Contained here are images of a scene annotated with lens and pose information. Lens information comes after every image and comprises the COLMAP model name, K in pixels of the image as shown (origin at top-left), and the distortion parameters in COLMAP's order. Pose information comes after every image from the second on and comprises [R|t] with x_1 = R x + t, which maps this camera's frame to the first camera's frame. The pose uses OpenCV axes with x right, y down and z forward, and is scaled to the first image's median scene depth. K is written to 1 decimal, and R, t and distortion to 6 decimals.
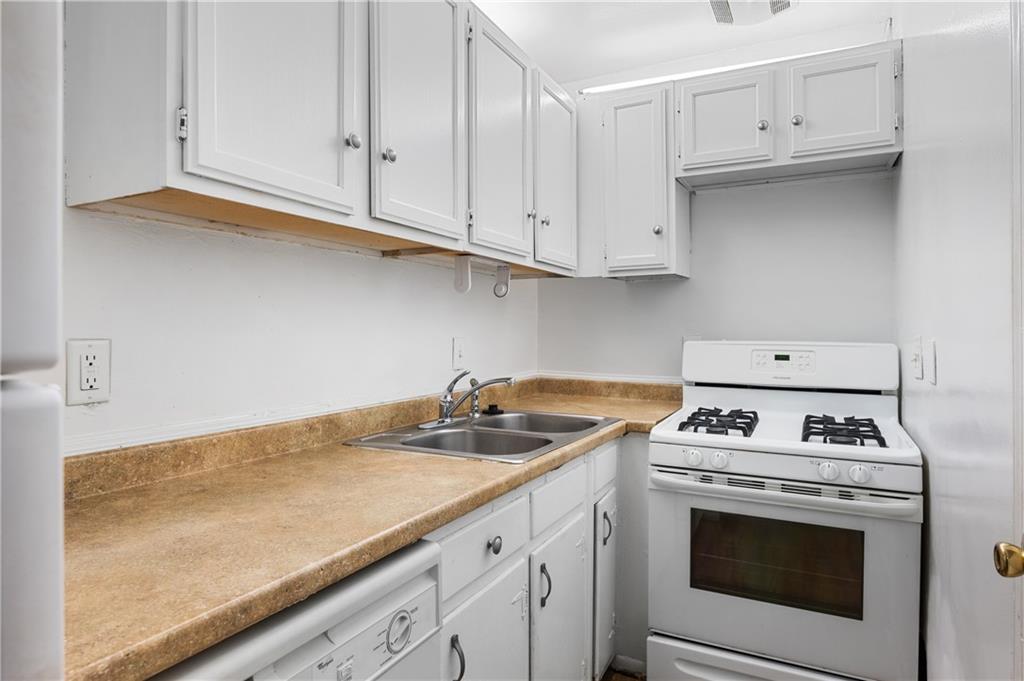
lens RADIAL K [[592.1, 0, 515.4], [0, 592.1, 332.4], [0, 0, 1]] dist [-0.012005, 0.001532]
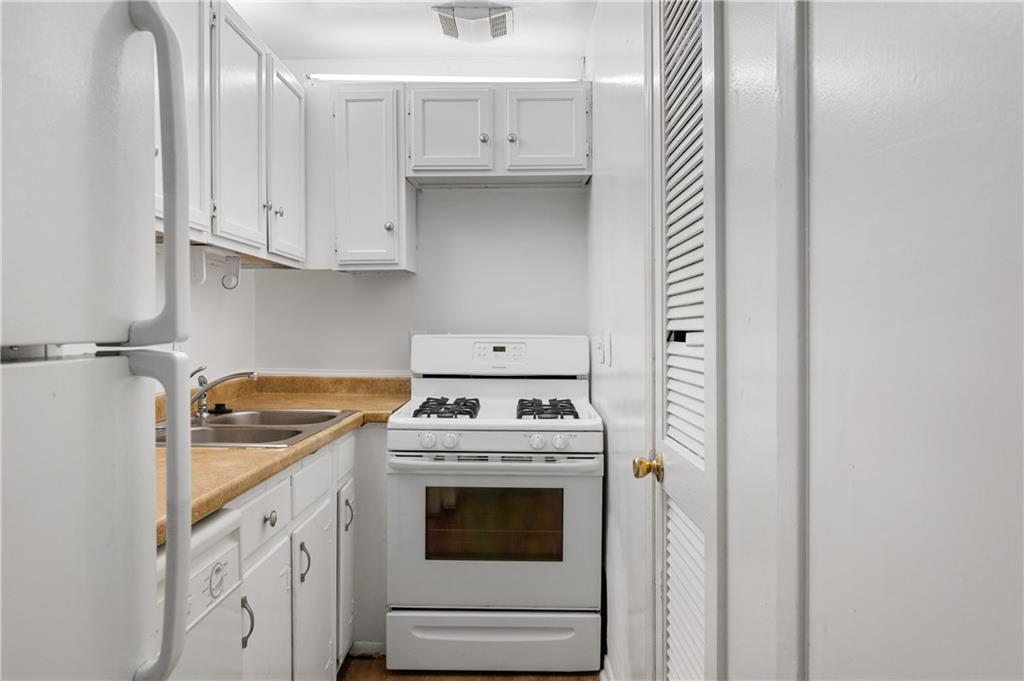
lens RADIAL K [[712.2, 0, 512.0], [0, 712.2, 340.5], [0, 0, 1]] dist [-0.002519, 0.000290]
pose [[0.897374, -0.009465, 0.441169, -0.129340], [0.001548, 0.999831, 0.018302, 0.002448], [-0.441268, -0.015741, 0.897237, -0.231895]]
